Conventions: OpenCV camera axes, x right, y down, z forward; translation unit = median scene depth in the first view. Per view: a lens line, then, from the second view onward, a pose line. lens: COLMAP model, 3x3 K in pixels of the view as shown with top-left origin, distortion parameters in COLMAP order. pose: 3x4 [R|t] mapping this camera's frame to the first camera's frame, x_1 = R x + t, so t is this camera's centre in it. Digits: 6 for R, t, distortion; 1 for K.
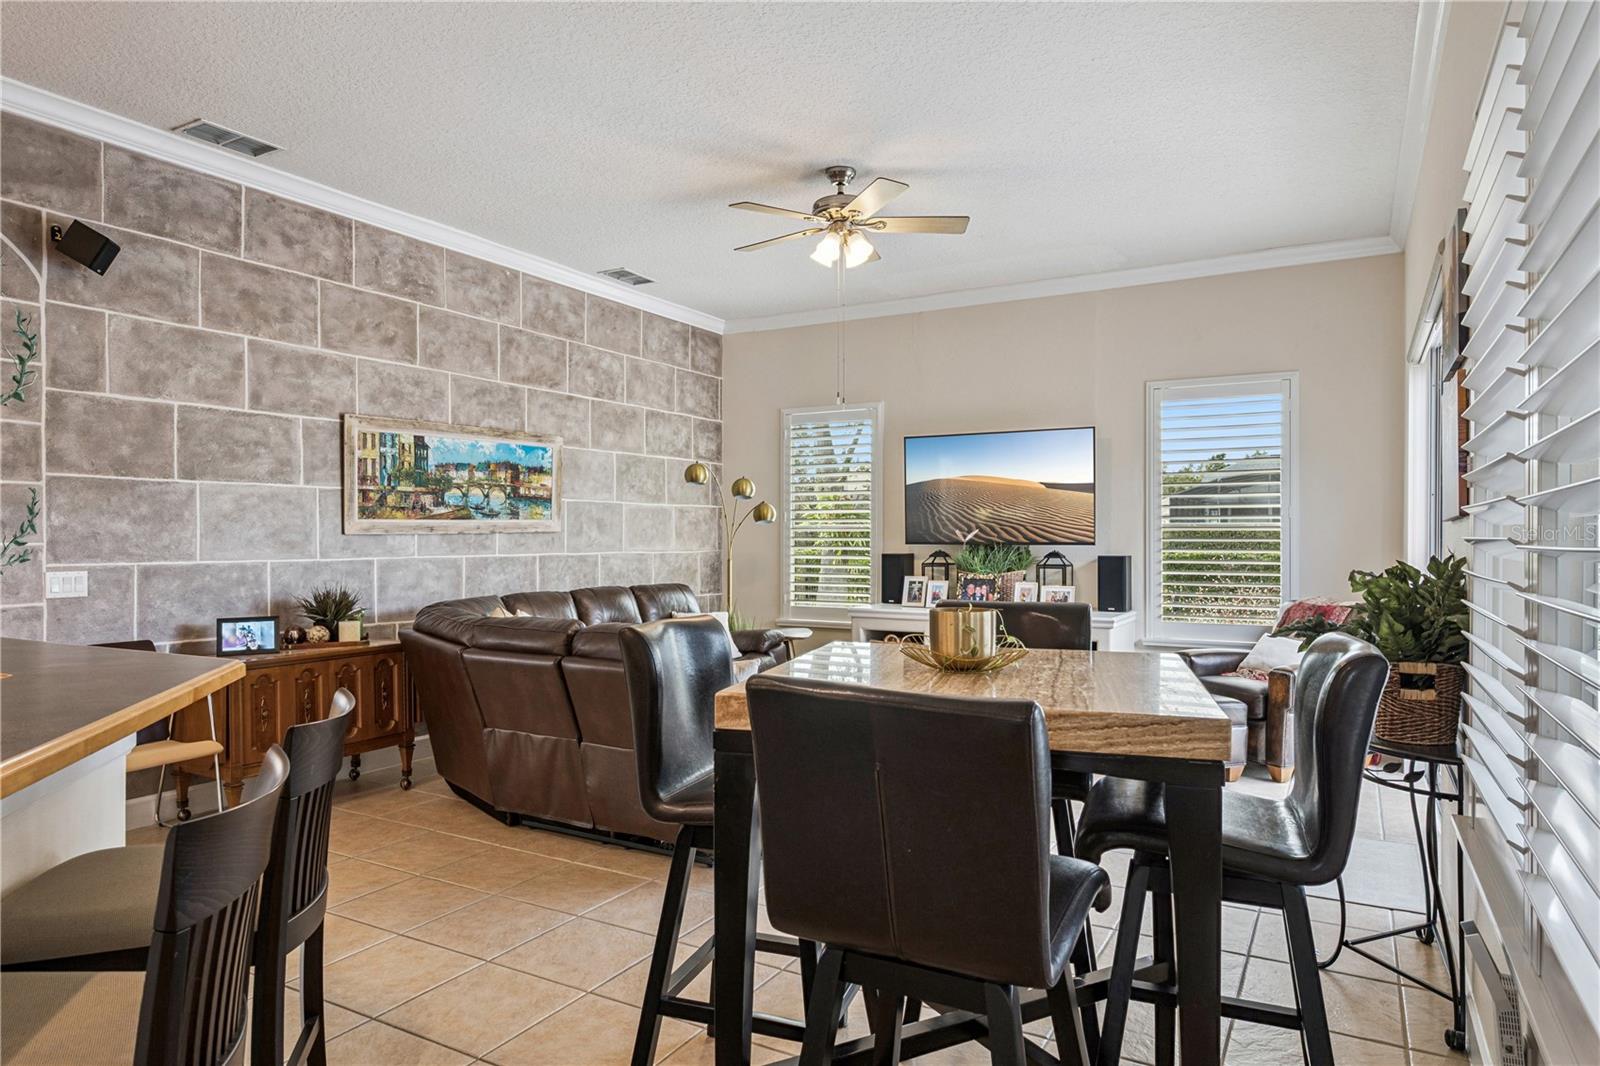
lens RADIAL K [[971.3, 0, 795.0], [0, 971.3, 550.3], [0, 0, 1]] dist [-0.002793, -0.001412]
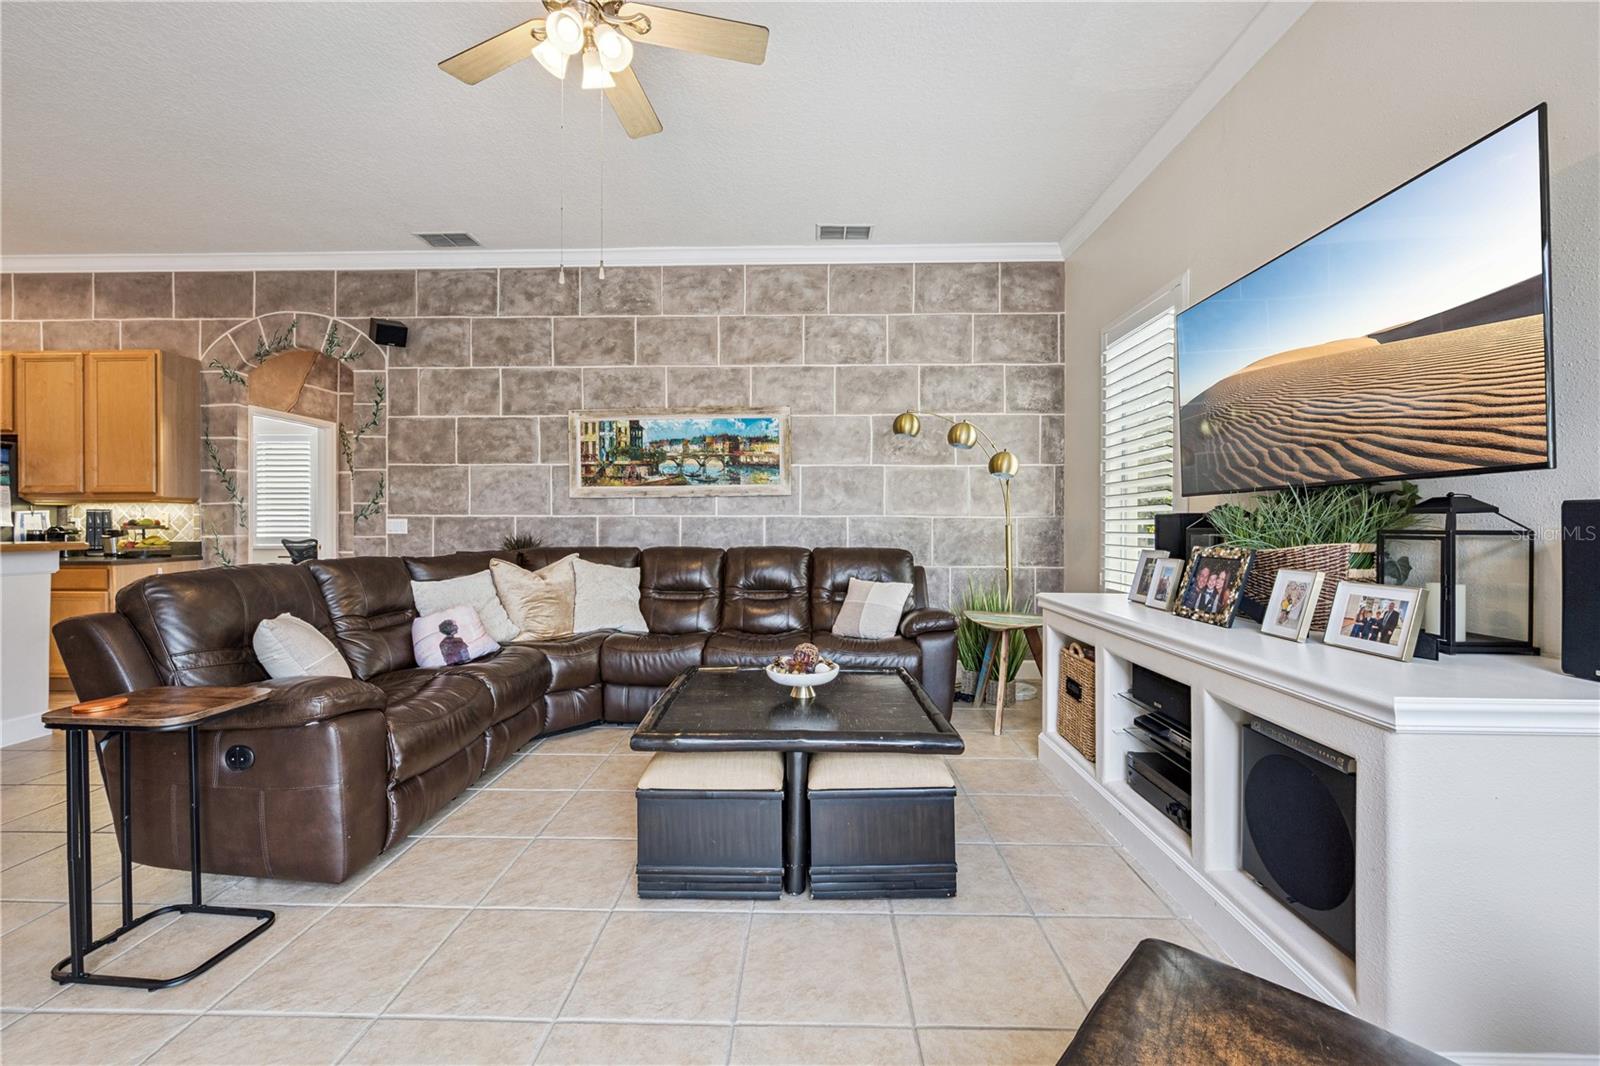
lens RADIAL K [[622.8, 0, 800.0], [0, 622.8, 533.0], [0, 0, 1]] dist [-0.005302, -0.000041]
pose [[0.477132, 0.011864, -0.878751, 0.424967], [-0.014525, 0.999879, 0.005613, 0.021533], [0.878711, 0.010085, 0.477247, 0.783826]]
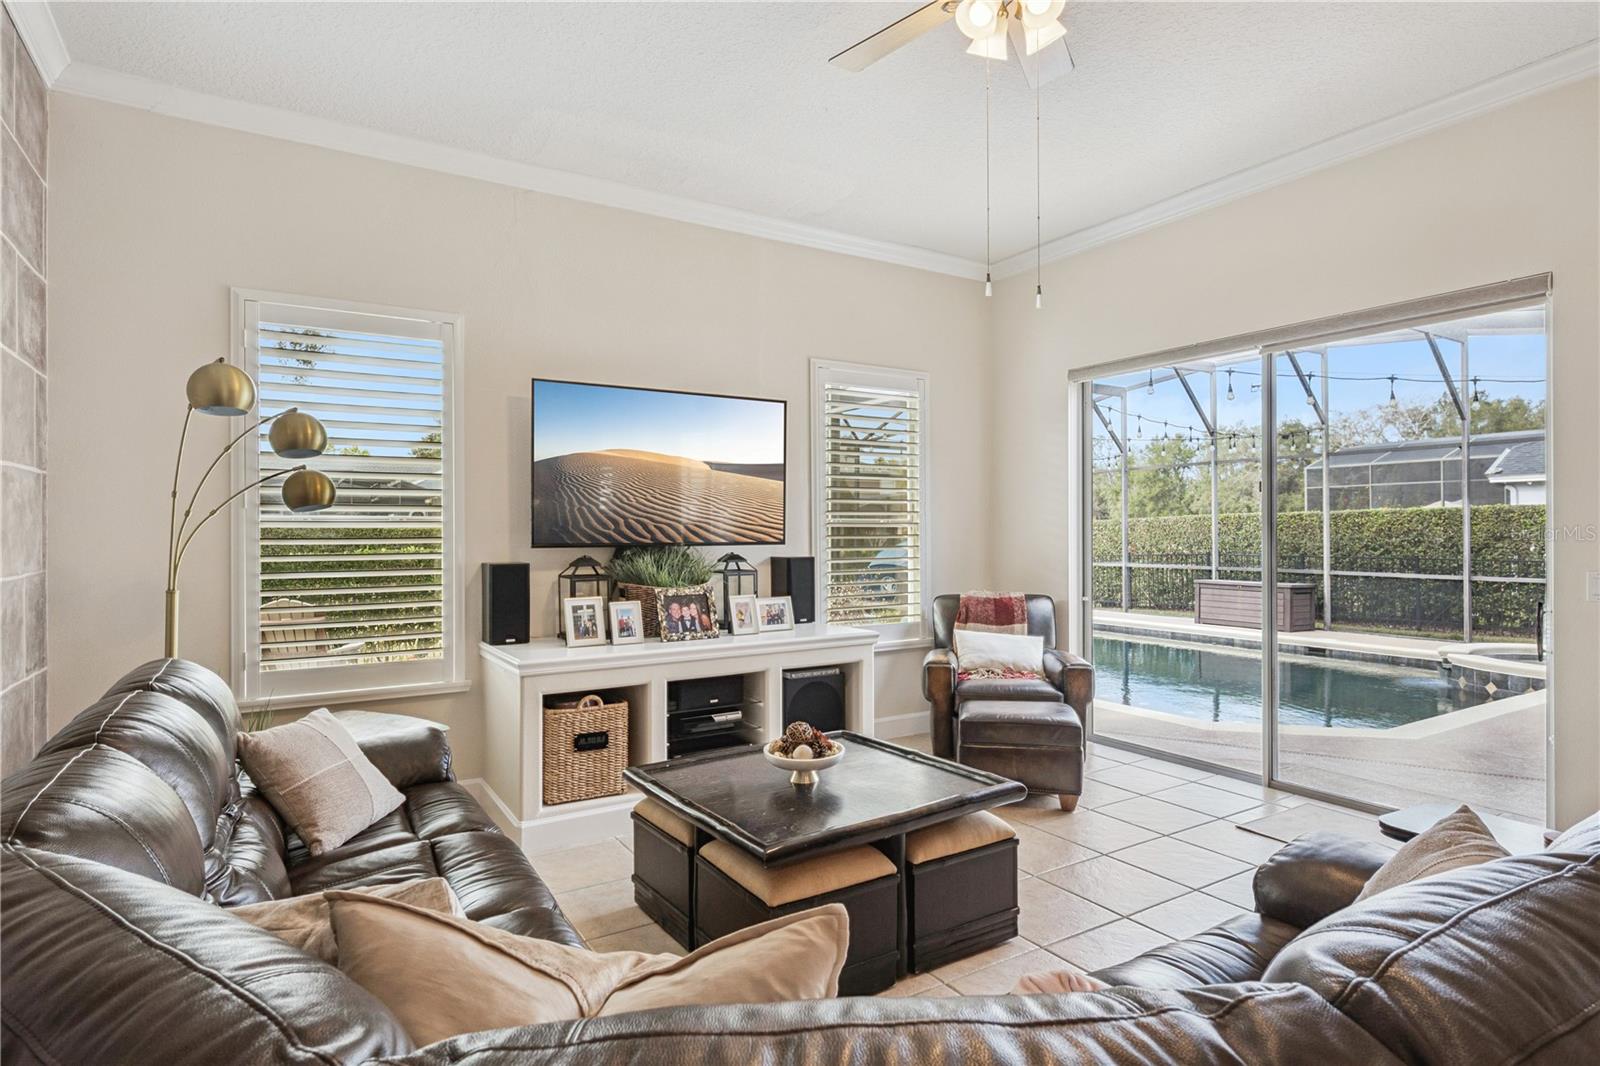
lens RADIAL K [[861.9, 0, 800.0], [0, 861.9, 533.0], [0, 0, 1]] dist [-0.001765, -0.000579]
pose [[0.474096, -0.002591, 0.880469, -0.377391], [0.016282, 0.999850, -0.005825, -0.012512], [-0.880323, 0.017097, 0.474067, 0.737278]]
